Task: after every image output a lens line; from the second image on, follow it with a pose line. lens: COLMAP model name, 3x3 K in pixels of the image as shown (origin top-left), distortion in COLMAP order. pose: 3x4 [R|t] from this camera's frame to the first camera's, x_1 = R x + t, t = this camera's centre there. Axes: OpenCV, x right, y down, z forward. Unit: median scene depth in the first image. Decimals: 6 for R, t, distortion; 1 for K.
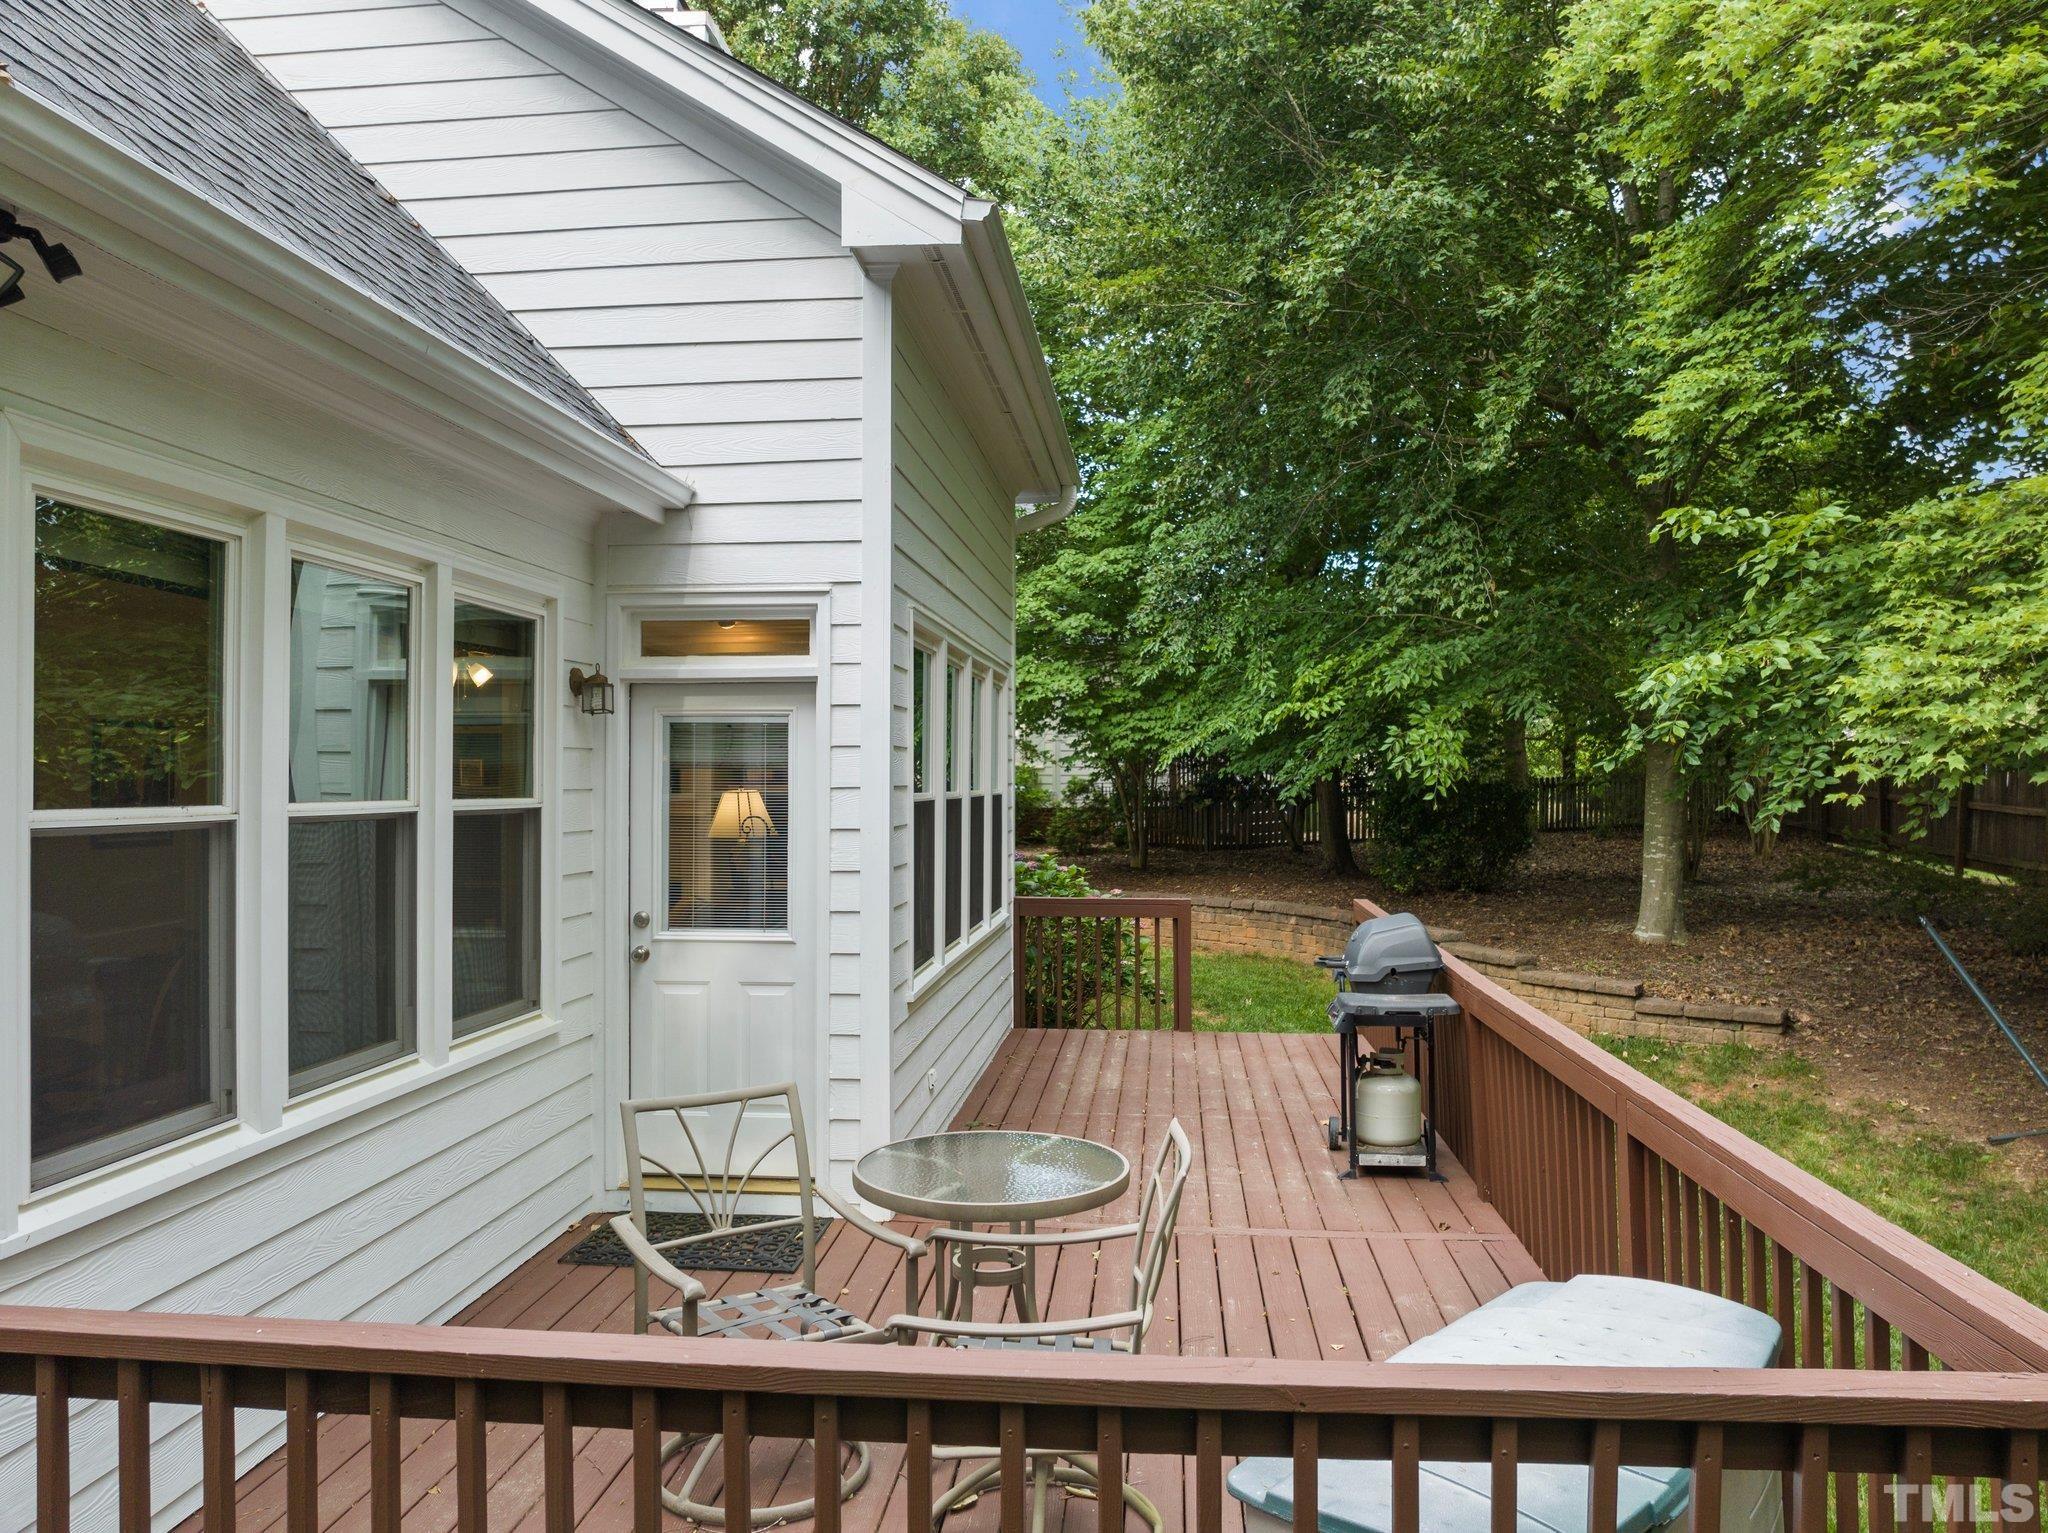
lens RADIAL K [[1441.0, 0, 1033.5], [0, 1441.0, 762.1], [0, 0, 1]] dist [-0.035060, -0.003664]
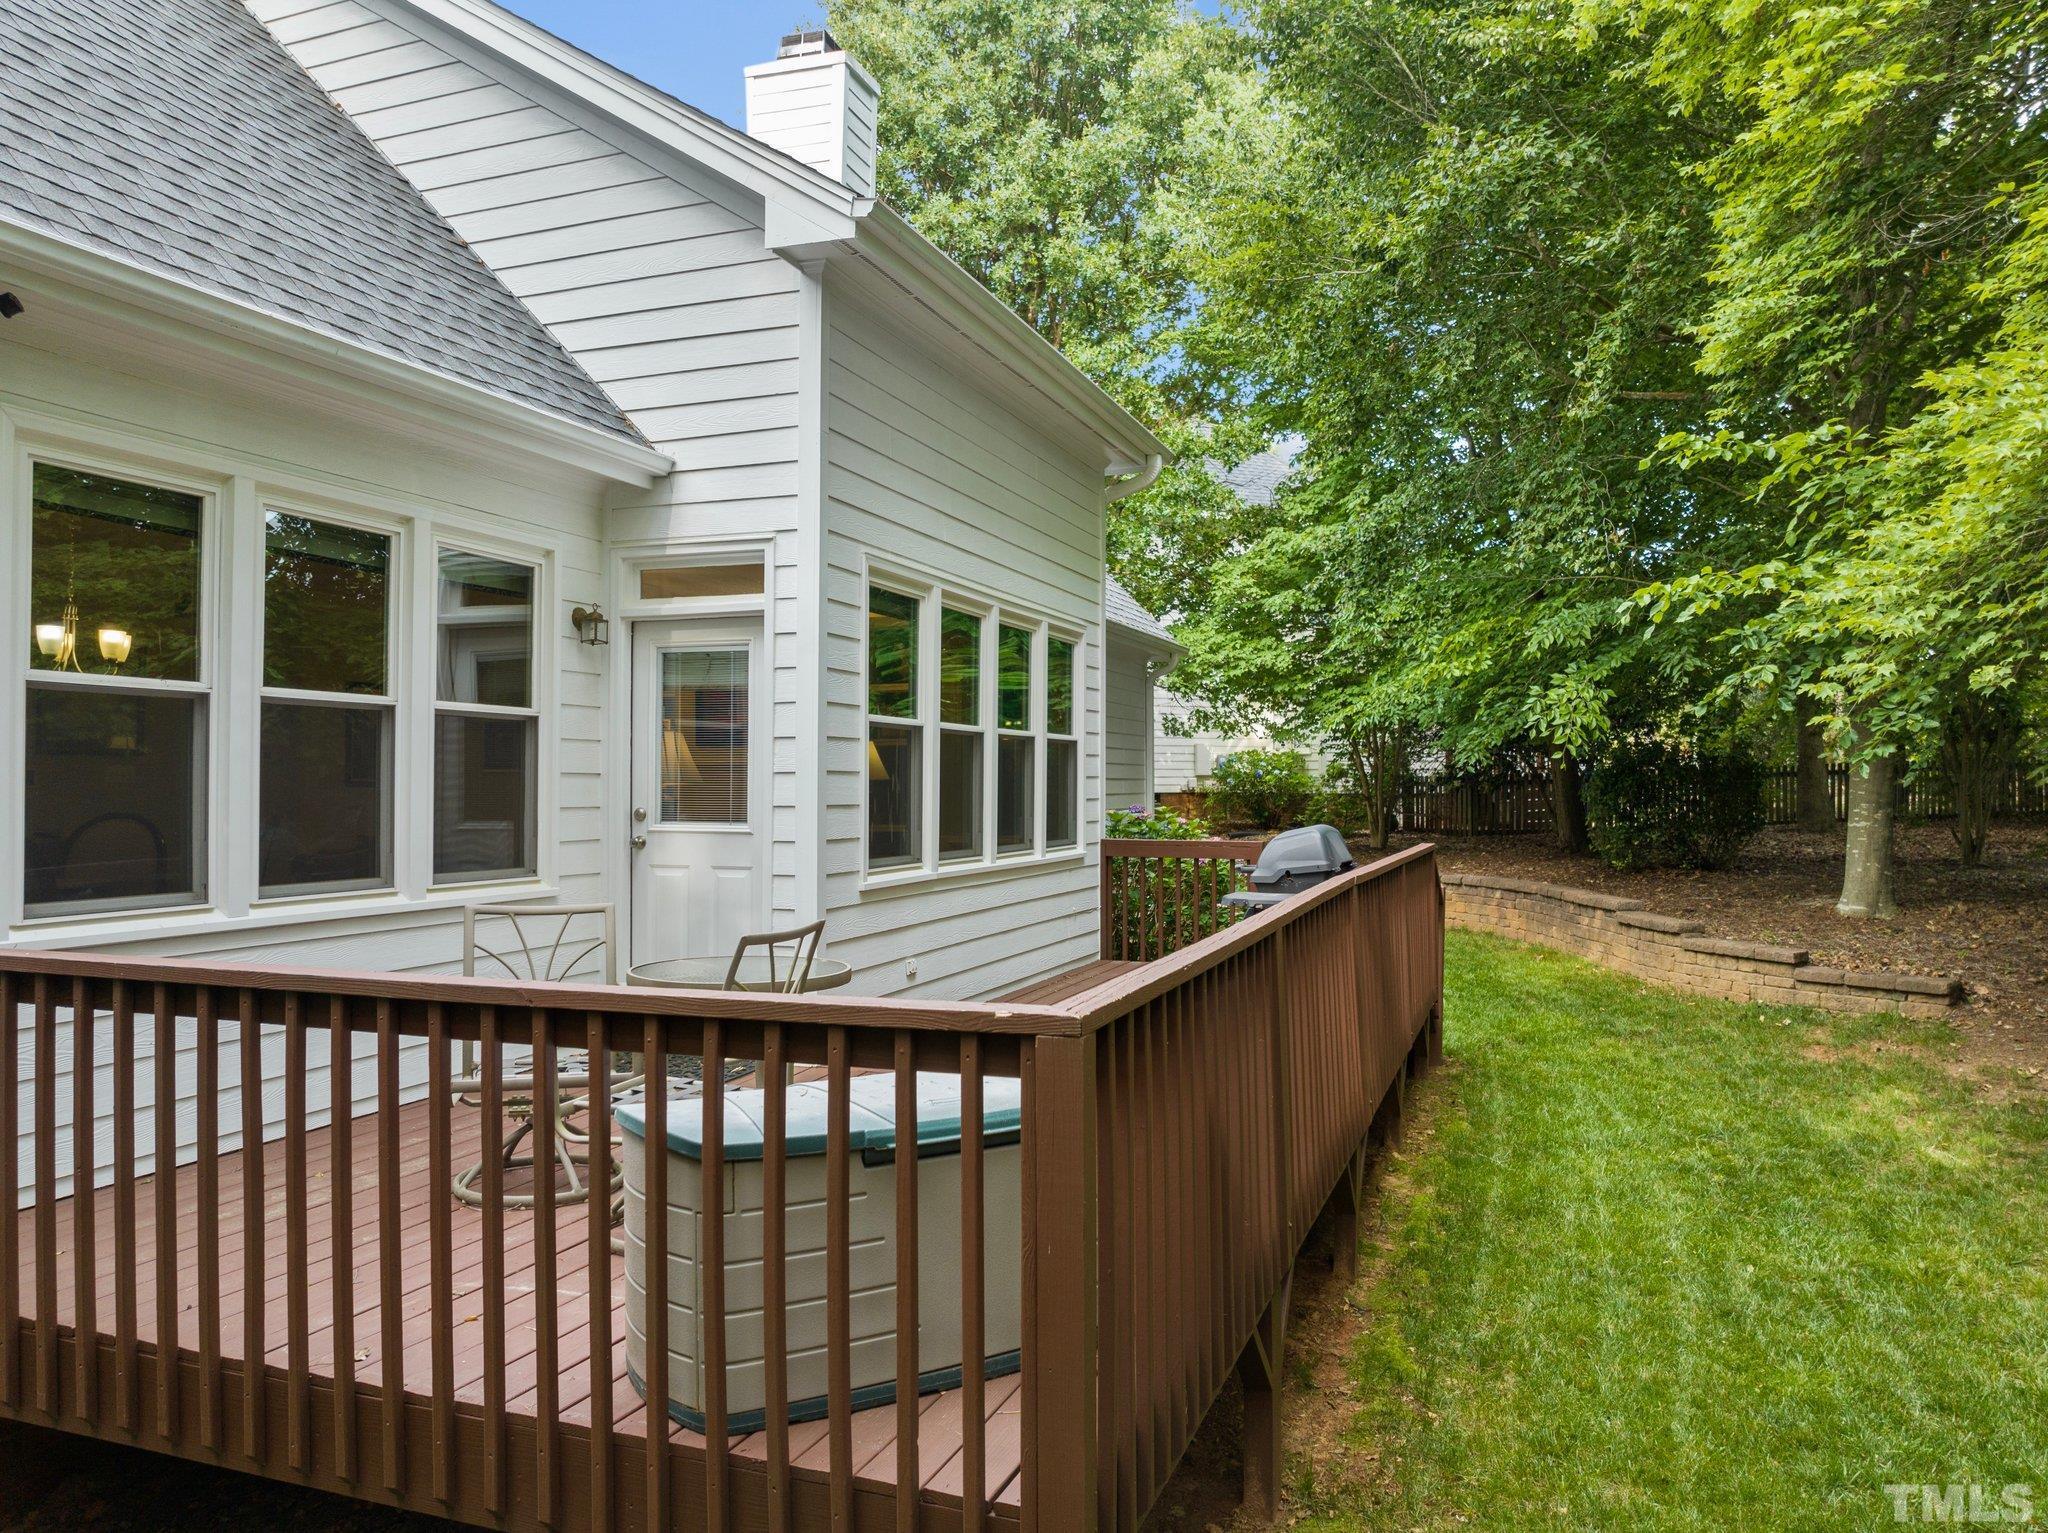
lens RADIAL K [[1437.4, 0, 1024.0], [0, 1437.4, 766.5], [0, 0, 1]] dist [-0.038155, 0.002299]
pose [[0.968942, -0.000397, -0.247289, 0.337896], [0.000649, 0.999999, 0.000939, 0.066766], [0.247288, -0.001071, 0.968941, -0.098063]]
